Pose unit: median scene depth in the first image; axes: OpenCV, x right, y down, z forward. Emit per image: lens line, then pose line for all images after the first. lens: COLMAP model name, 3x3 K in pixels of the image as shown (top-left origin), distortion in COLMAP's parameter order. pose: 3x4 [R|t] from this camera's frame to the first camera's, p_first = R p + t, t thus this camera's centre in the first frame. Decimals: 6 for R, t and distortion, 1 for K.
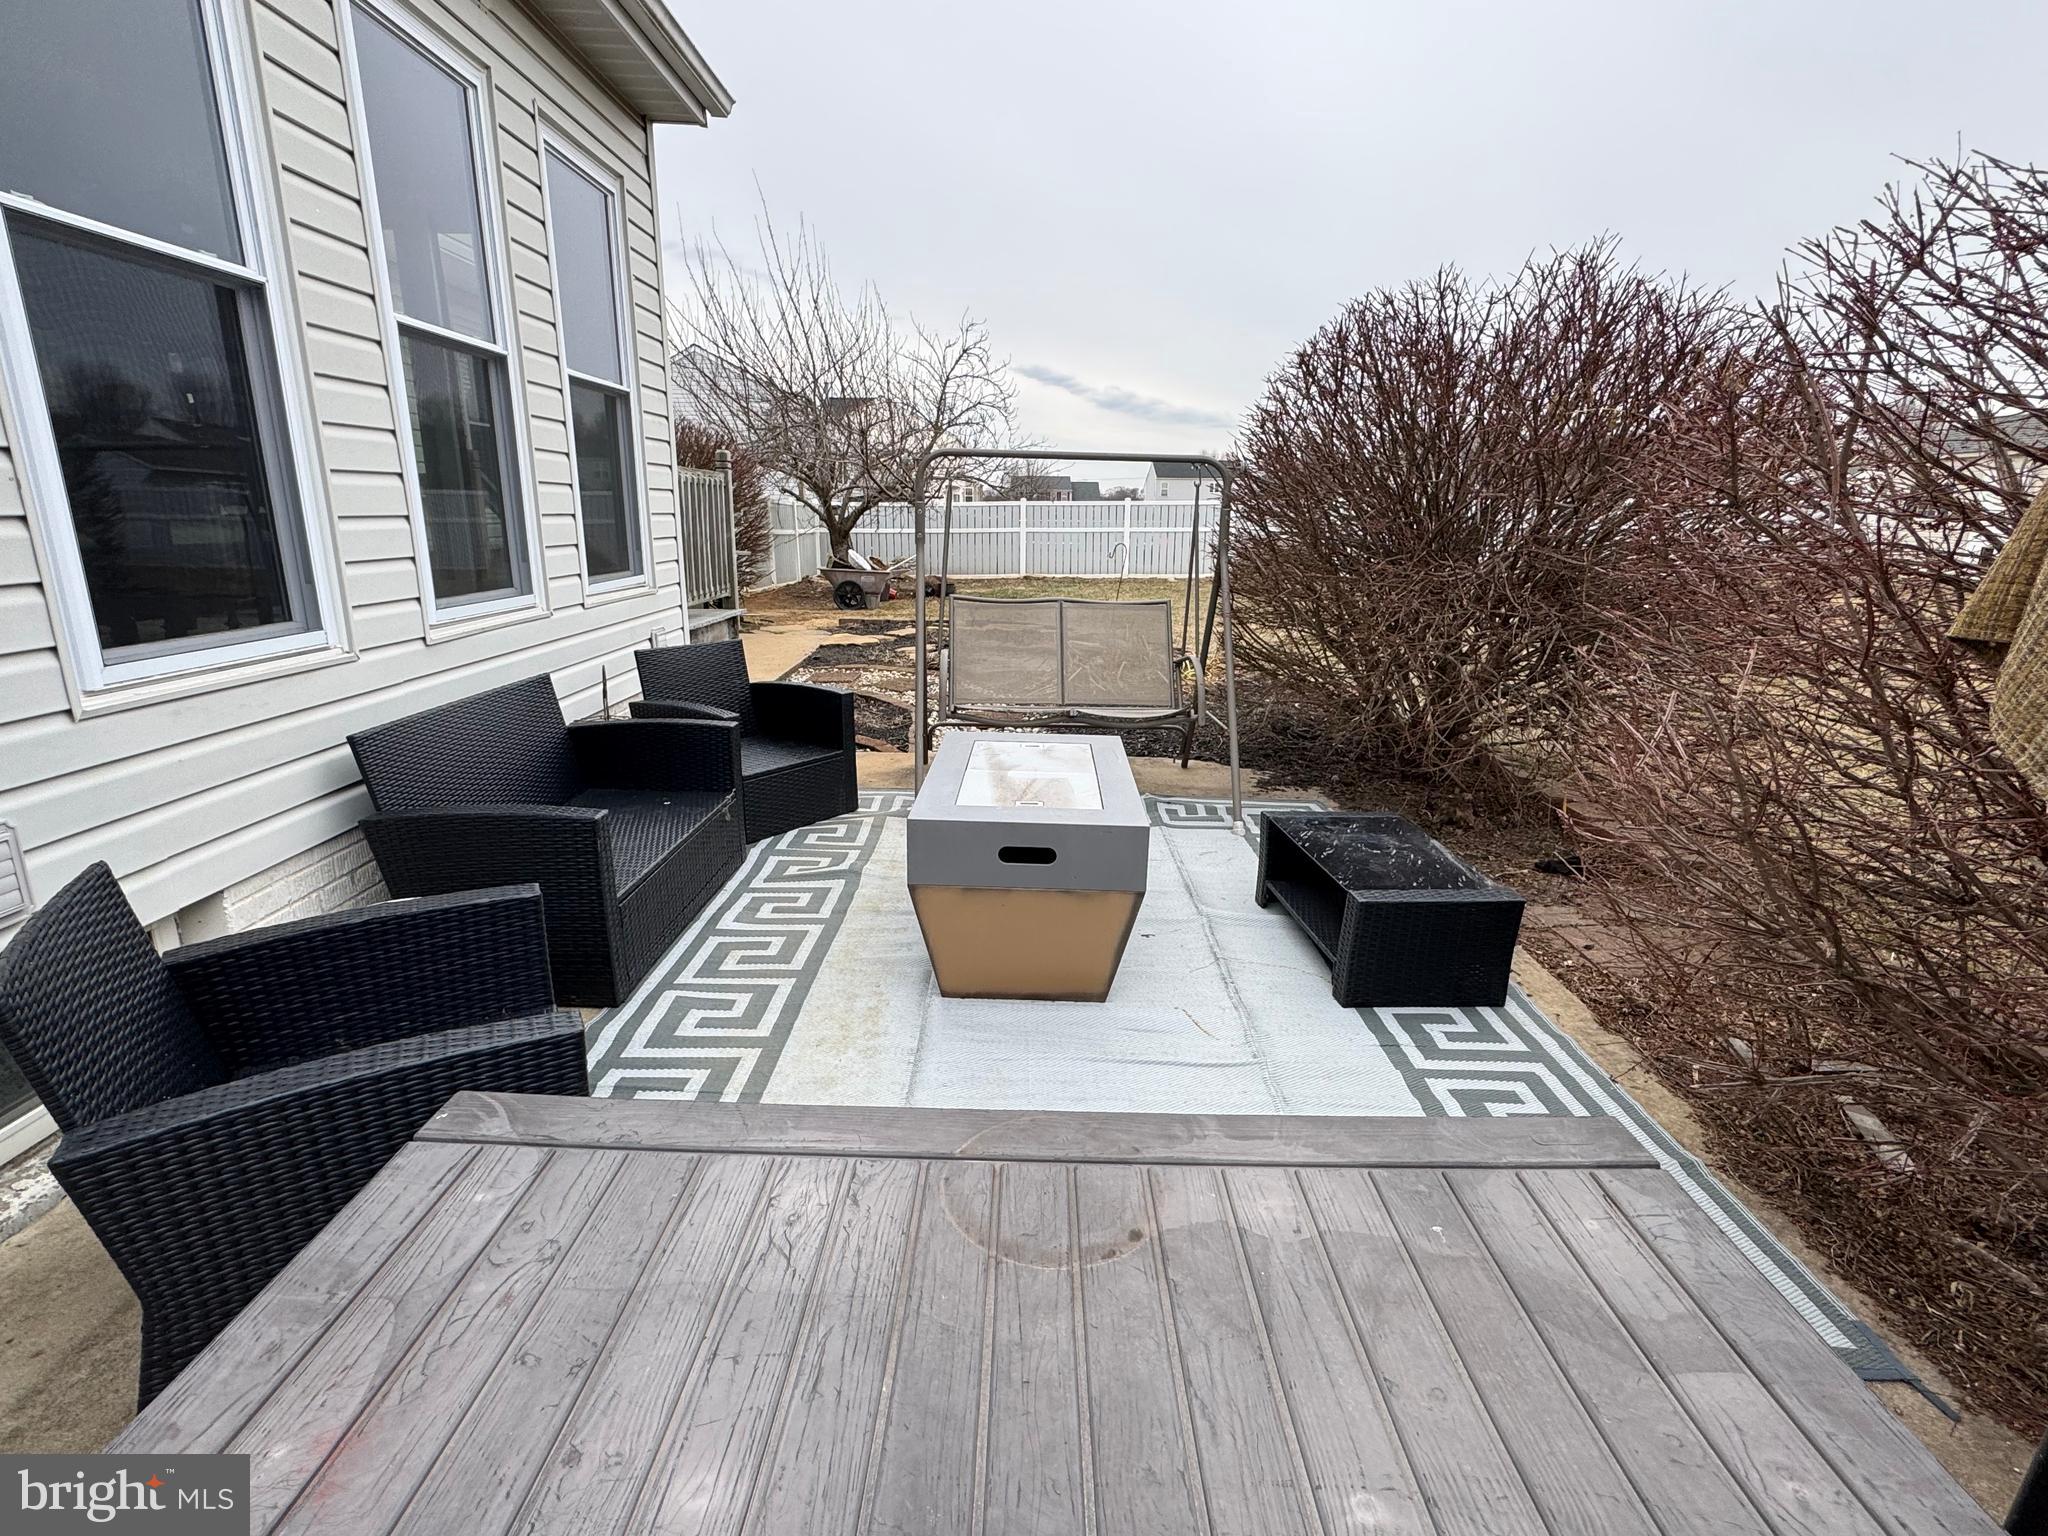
lens RADIAL K [[999.9, 0, 1024.3], [0, 999.9, 772.7], [0, 0, 1]] dist [-0.002876, -0.000586]
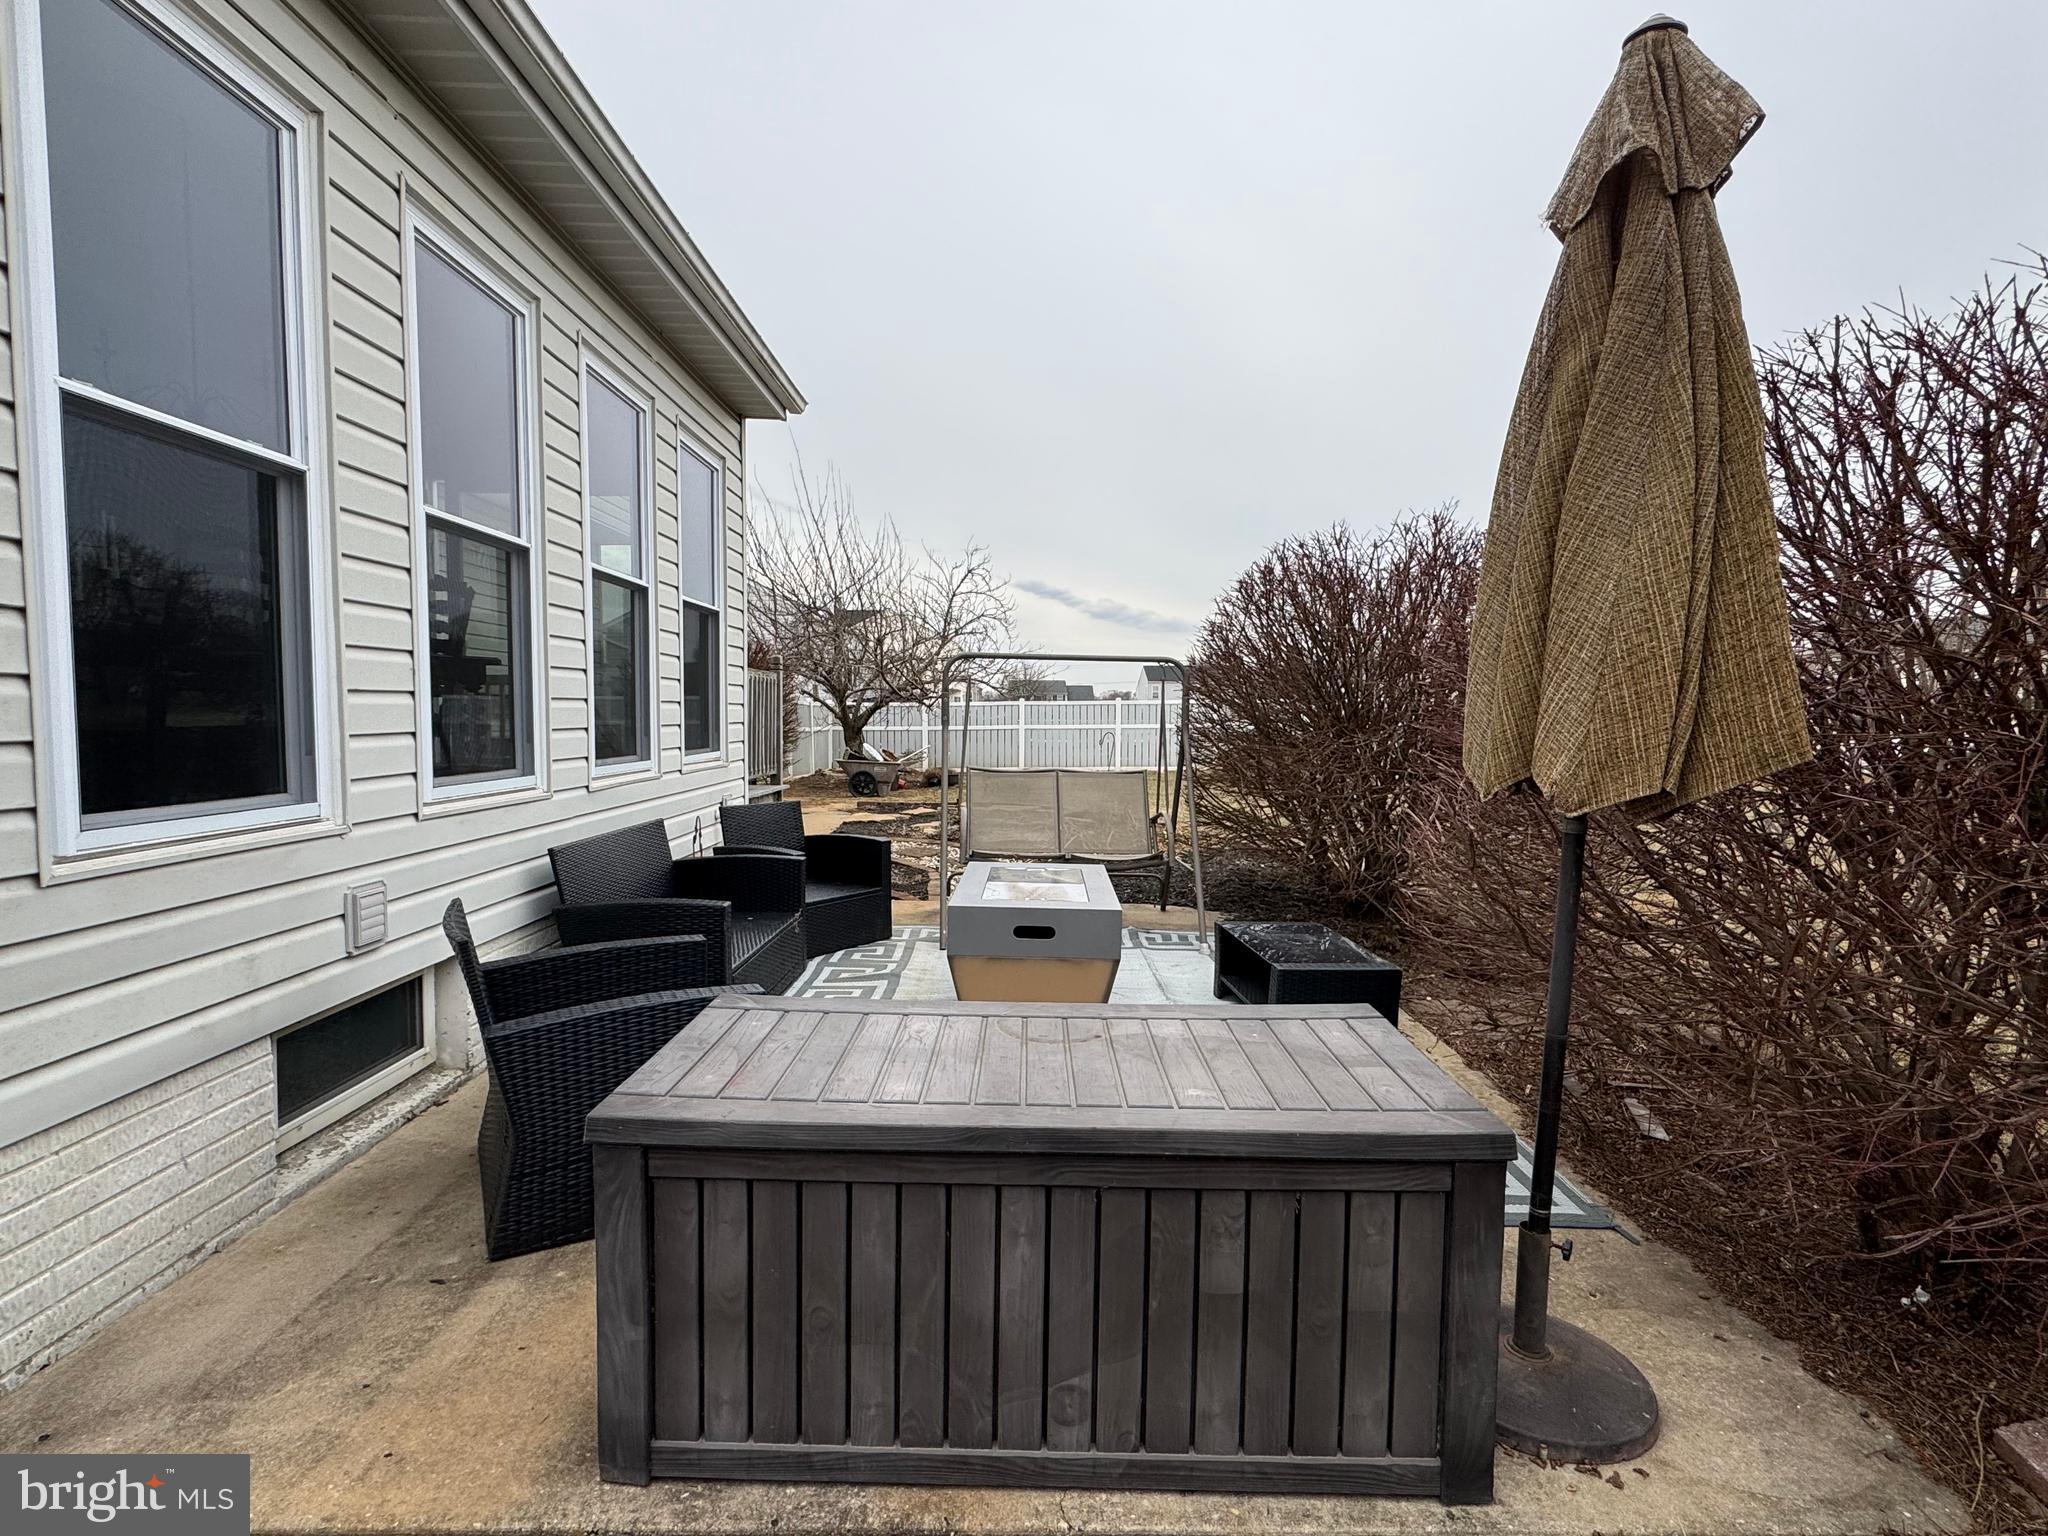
lens RADIAL K [[999.9, 0, 1022.7], [0, 999.9, 774.7], [0, 0, 1]] dist [-0.002876, -0.000586]
pose [[0.999993, -0.003708, 0.000881, -0.007516], [0.003808, 0.981102, -0.193454, 0.076271], [-0.000147, 0.193456, 0.981109, -0.223997]]
